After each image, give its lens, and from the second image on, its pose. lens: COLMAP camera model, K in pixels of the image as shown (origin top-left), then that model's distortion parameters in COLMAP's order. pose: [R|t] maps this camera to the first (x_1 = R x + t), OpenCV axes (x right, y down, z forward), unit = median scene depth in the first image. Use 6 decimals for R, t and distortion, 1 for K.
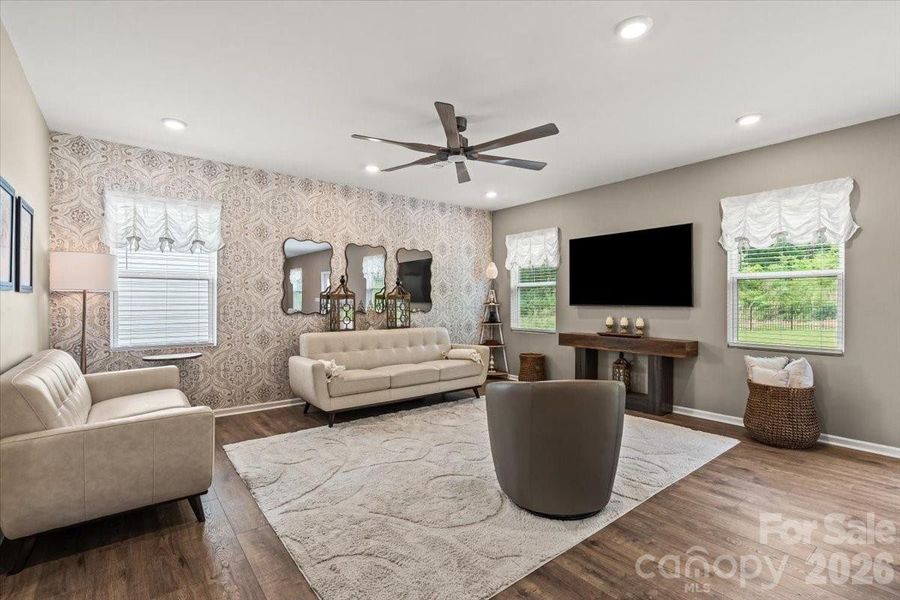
lens RADIAL K [[418.1, 0, 447.7], [0, 418.1, 299.0], [0, 0, 1]] dist [0.000910, 0.000076]
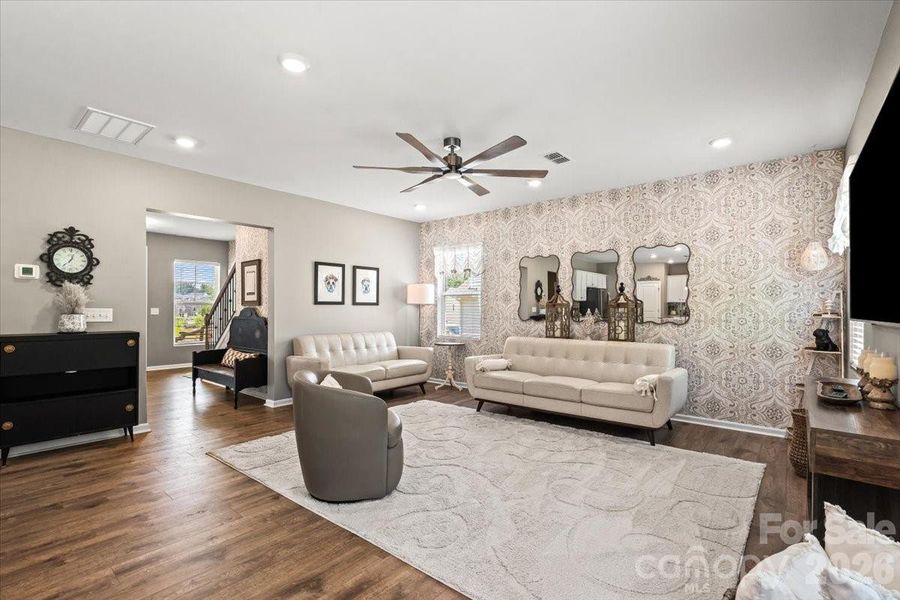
lens RADIAL K [[407.6, 0, 447.9], [0, 407.6, 307.8], [0, 0, 1]] dist [-0.012474, 0.000208]
pose [[0.218275, -0.002507, -0.975884, 0.742100], [0.002676, 0.999994, -0.001970, 0.001773], [0.975884, -0.002182, 0.218280, 0.550174]]
